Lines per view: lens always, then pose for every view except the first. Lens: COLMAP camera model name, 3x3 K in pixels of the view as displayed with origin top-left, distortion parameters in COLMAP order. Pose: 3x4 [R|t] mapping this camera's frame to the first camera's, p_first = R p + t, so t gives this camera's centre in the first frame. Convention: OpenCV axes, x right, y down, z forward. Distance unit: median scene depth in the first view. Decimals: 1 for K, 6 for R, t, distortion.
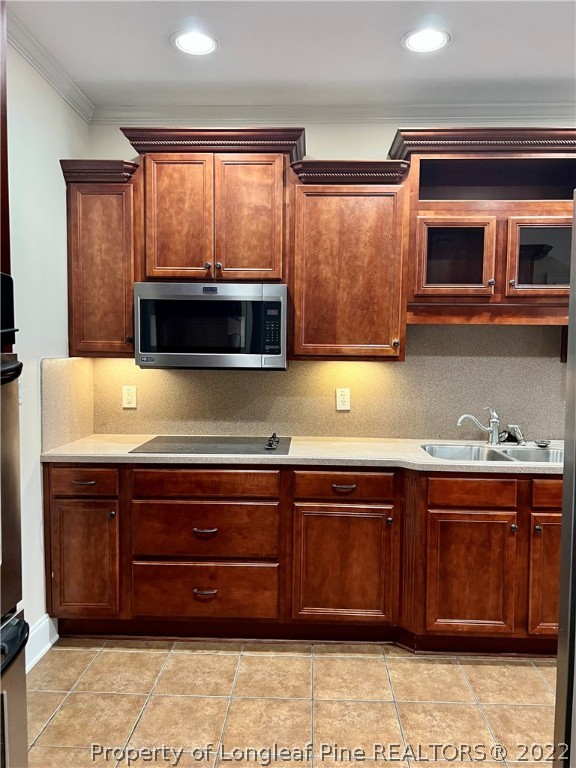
lens RADIAL K [[578.7, 0, 290.0], [0, 578.7, 381.9], [0, 0, 1]] dist [0.037878, -0.039175]
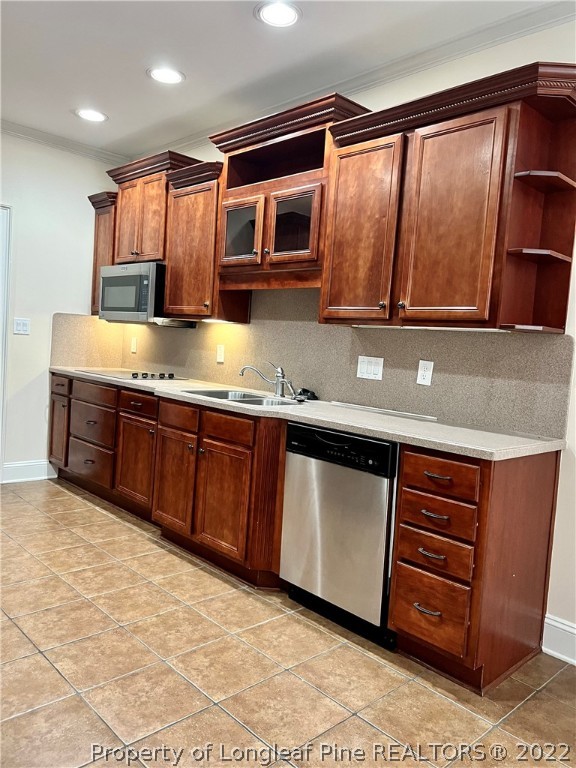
lens RADIAL K [[578.7, 0, 293.2], [0, 578.7, 381.1], [0, 0, 1]] dist [0.037878, -0.039175]
pose [[0.720539, 0.084933, -0.688194, 1.268809], [-0.105812, 0.994315, 0.011927, 0.067517], [0.685294, 0.064225, 0.725429, 0.231454]]
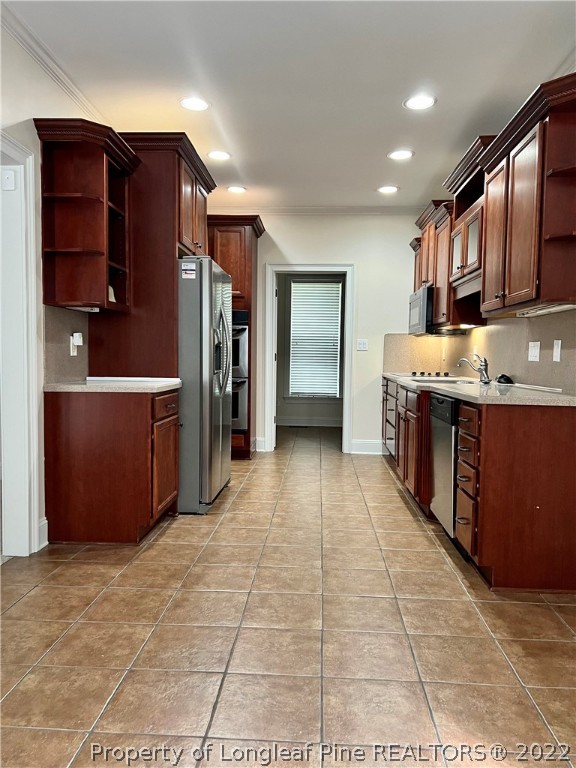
lens RADIAL K [[578.7, 0, 284.1], [0, 578.7, 388.3], [0, 0, 1]] dist [0.037878, -0.039175]
pose [[-0.018591, 0.047353, -0.998705, 1.916491], [-0.073766, 0.996091, 0.048603, 0.099698], [0.997102, 0.074574, -0.015025, 0.620563]]
